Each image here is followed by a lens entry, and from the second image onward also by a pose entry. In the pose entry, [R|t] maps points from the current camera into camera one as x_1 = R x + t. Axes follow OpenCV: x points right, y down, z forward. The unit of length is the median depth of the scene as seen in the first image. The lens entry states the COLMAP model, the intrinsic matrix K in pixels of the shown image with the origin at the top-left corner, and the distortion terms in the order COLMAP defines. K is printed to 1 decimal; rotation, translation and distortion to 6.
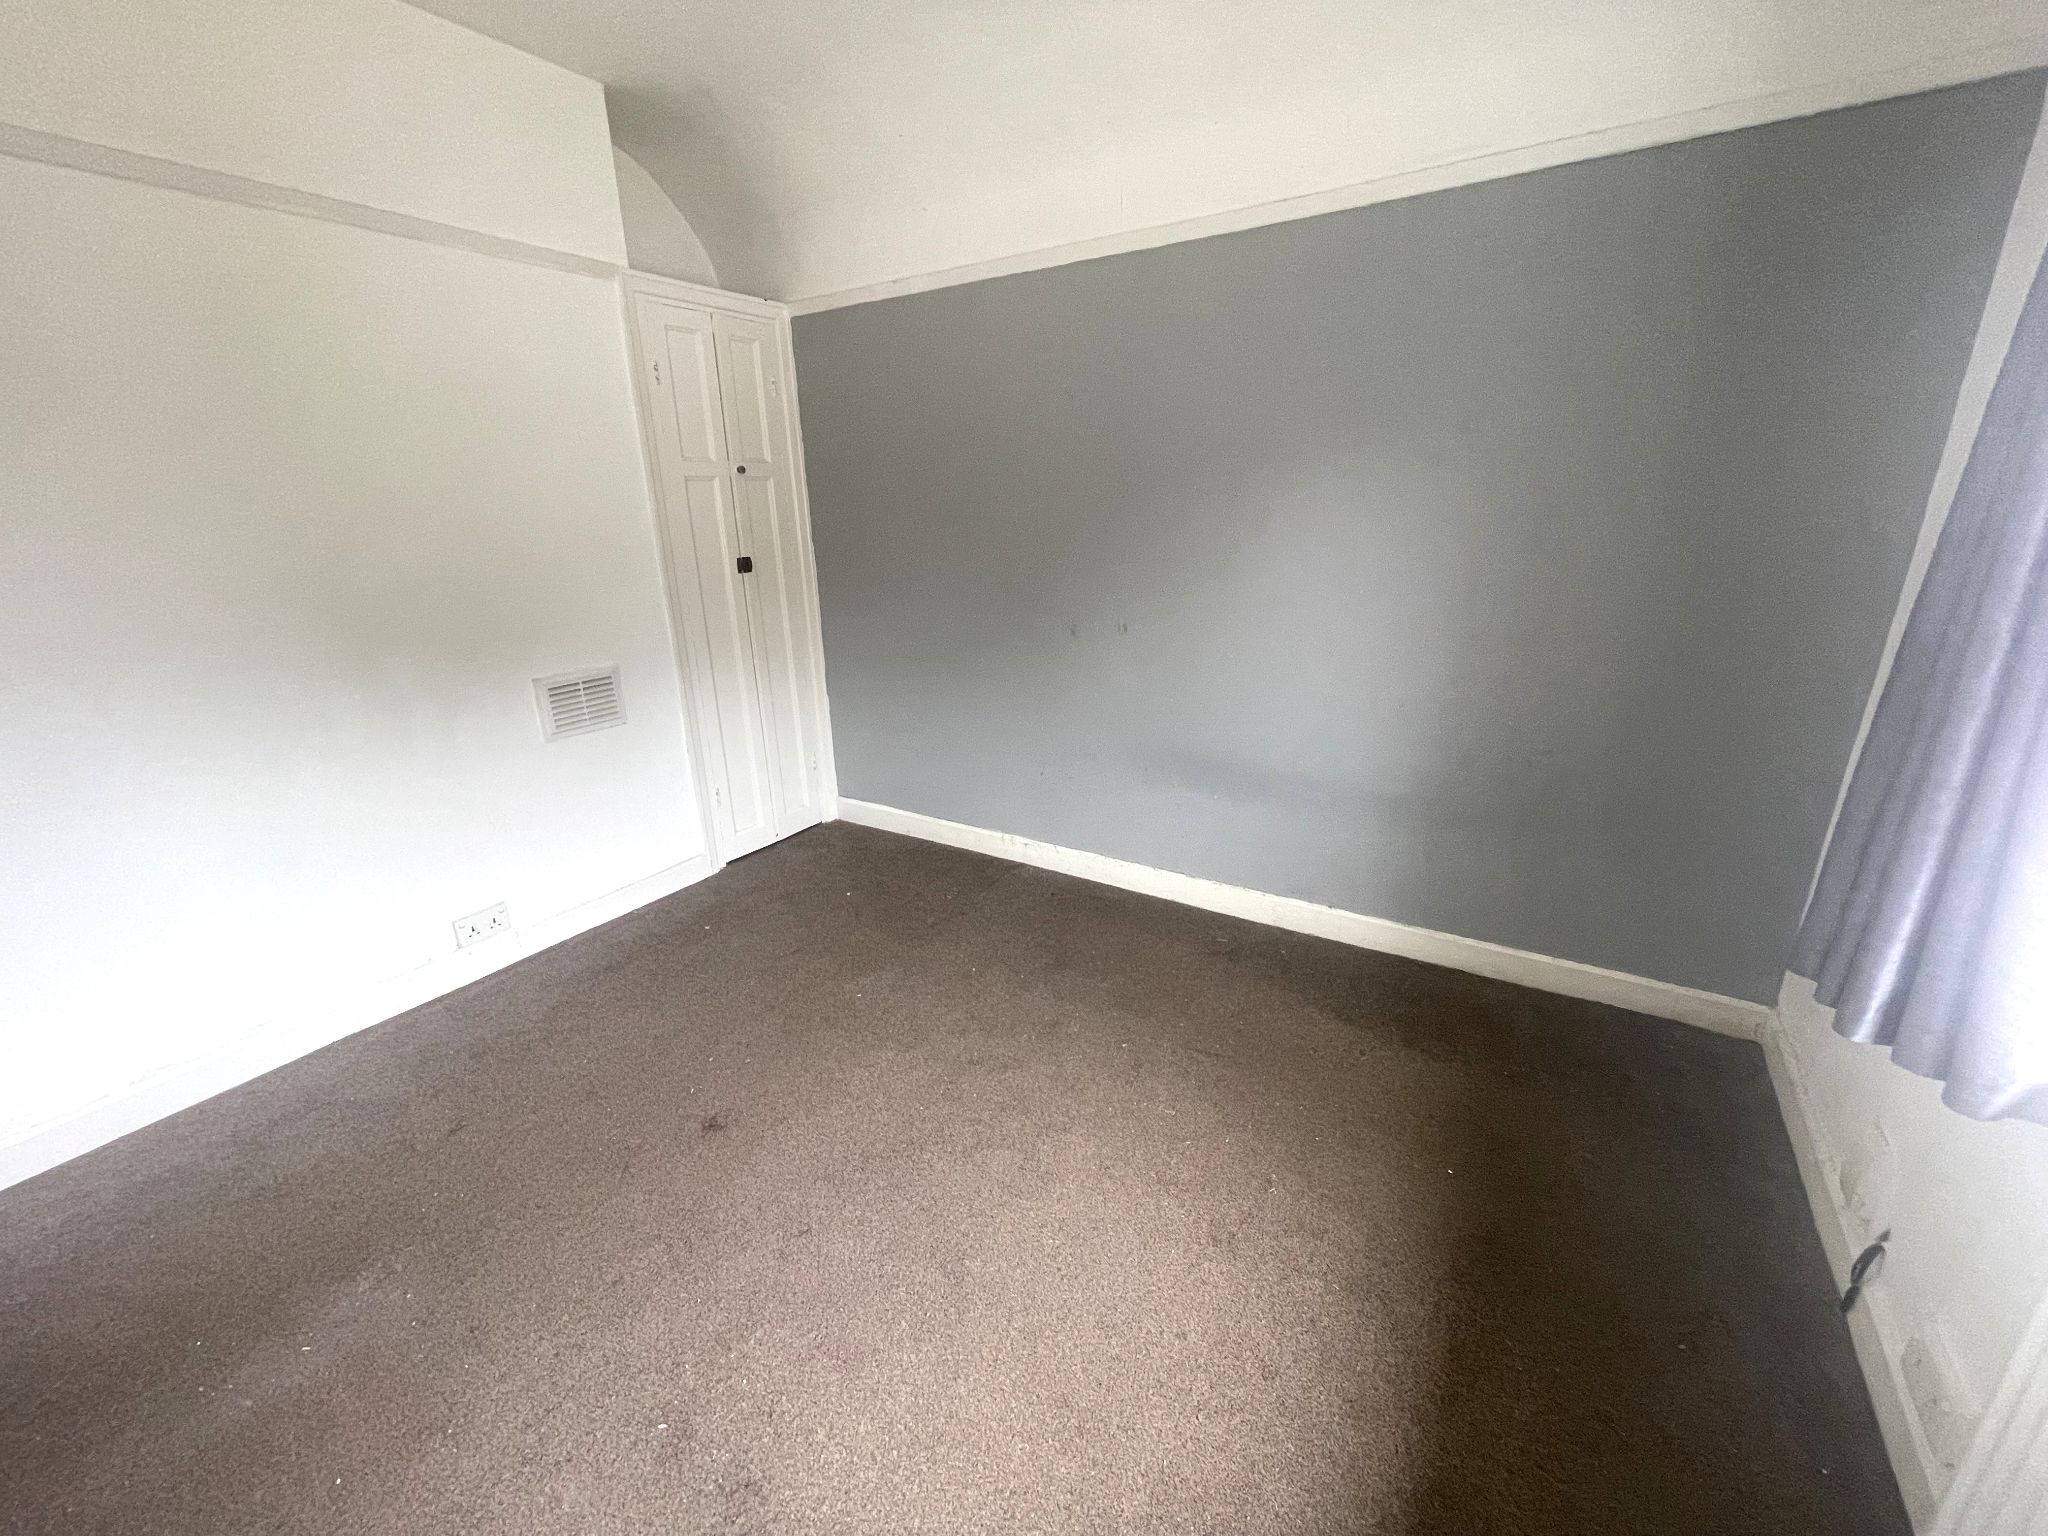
lens RADIAL K [[837.7, 0, 1022.7], [0, 837.7, 759.0], [0, 0, 1]] dist [0.001099, -0.000243]
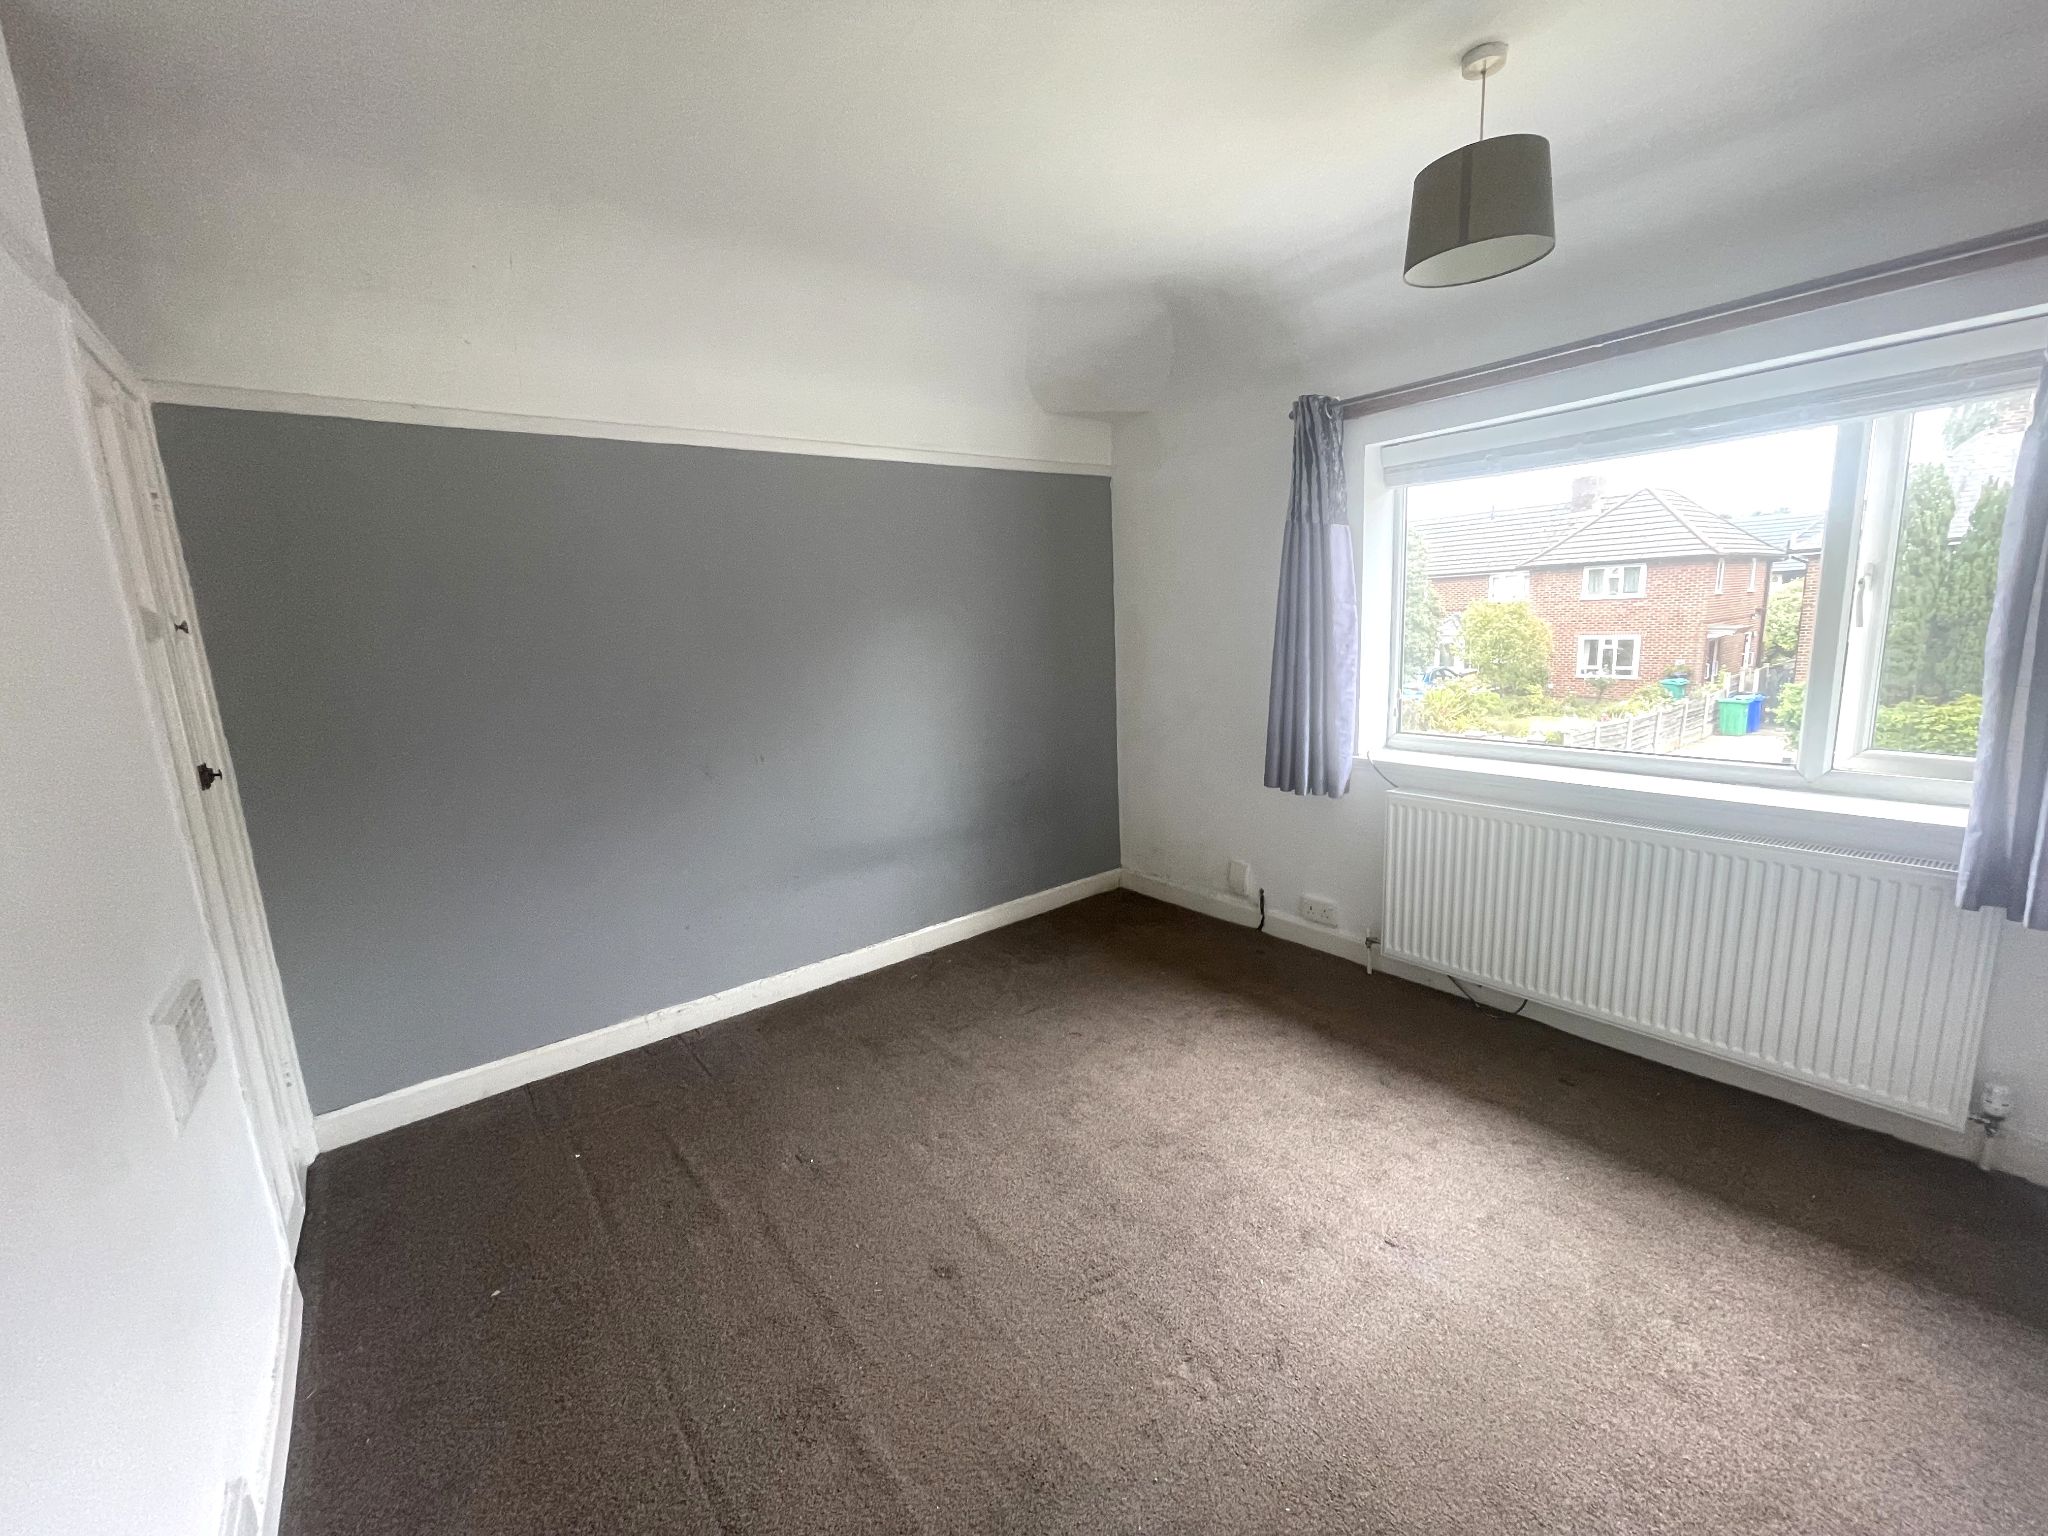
lens RADIAL K [[837.7, 0, 1022.7], [0, 837.7, 759.0], [0, 0, 1]] dist [0.001099, -0.000243]
pose [[0.333706, -0.151819, 0.930372, -0.880040], [0.324453, 0.945144, 0.037854, -0.093605], [-0.885082, 0.289229, 0.364659, 0.314208]]
